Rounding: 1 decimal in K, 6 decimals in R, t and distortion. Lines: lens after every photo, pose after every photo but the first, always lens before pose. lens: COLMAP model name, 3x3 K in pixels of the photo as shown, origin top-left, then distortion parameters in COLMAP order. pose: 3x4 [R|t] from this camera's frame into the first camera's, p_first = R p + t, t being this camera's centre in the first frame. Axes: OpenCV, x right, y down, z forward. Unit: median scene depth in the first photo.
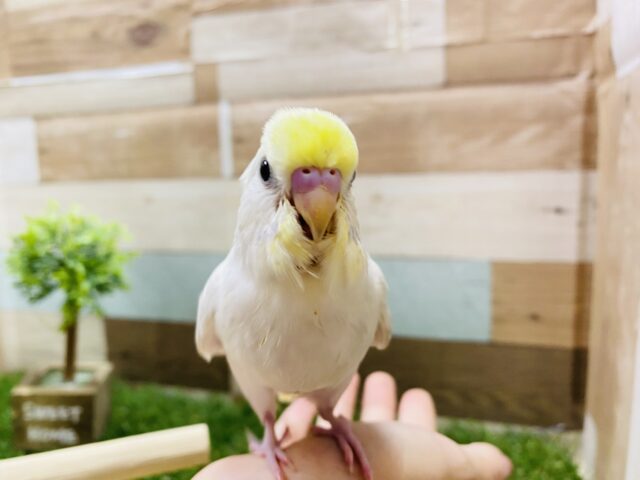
lens RADIAL K [[478.7, 0, 323.7], [0, 478.7, 240.9], [0, 0, 1]] dist [-0.014687, 0.004449]
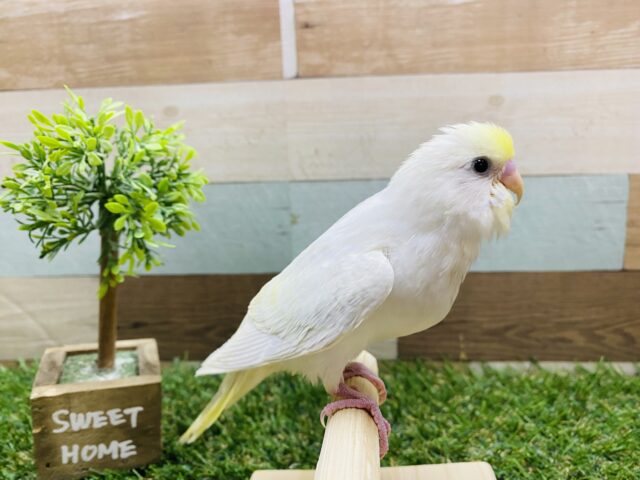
lens RADIAL K [[478.7, 0, 318.3], [0, 478.7, 233.3], [0, 0, 1]] dist [-0.014687, 0.004449]
pose [[0.974919, -0.052225, 0.216345, -0.349557], [0.036003, 0.996283, 0.078260, 0.053863], [-0.219627, -0.068508, 0.973175, 0.262675]]
